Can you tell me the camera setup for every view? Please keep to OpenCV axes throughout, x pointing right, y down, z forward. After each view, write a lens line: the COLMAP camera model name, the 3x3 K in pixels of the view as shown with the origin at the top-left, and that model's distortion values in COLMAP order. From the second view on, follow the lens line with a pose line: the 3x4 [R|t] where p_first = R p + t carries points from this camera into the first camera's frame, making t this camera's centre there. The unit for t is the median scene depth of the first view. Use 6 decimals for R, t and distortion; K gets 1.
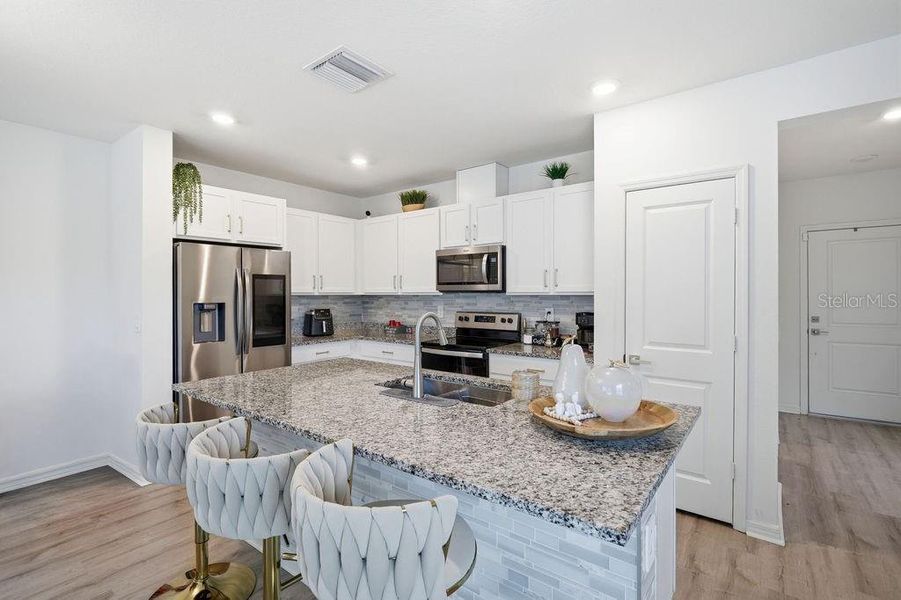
lens RADIAL K [[421.1, 0, 453.1], [0, 421.1, 292.6], [0, 0, 1]] dist [-0.000091, -0.000217]
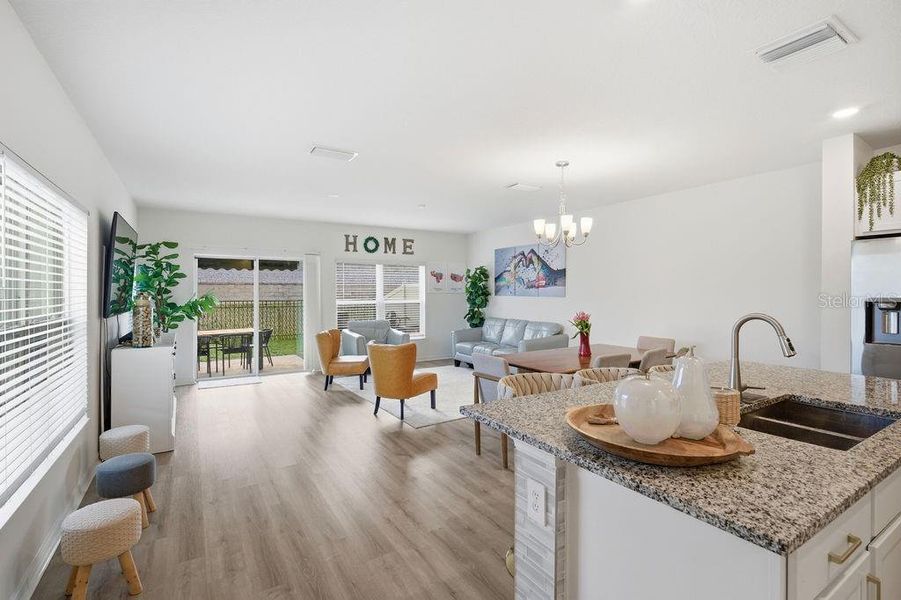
lens RADIAL K [[421.1, 0, 453.1], [0, 421.1, 292.6], [0, 0, 1]] dist [-0.000091, -0.000217]
pose [[-0.355172, 0.006275, -0.934780, 0.621291], [0.001647, 0.999980, 0.006087, -0.003186], [0.934799, 0.000622, -0.355176, 0.447141]]
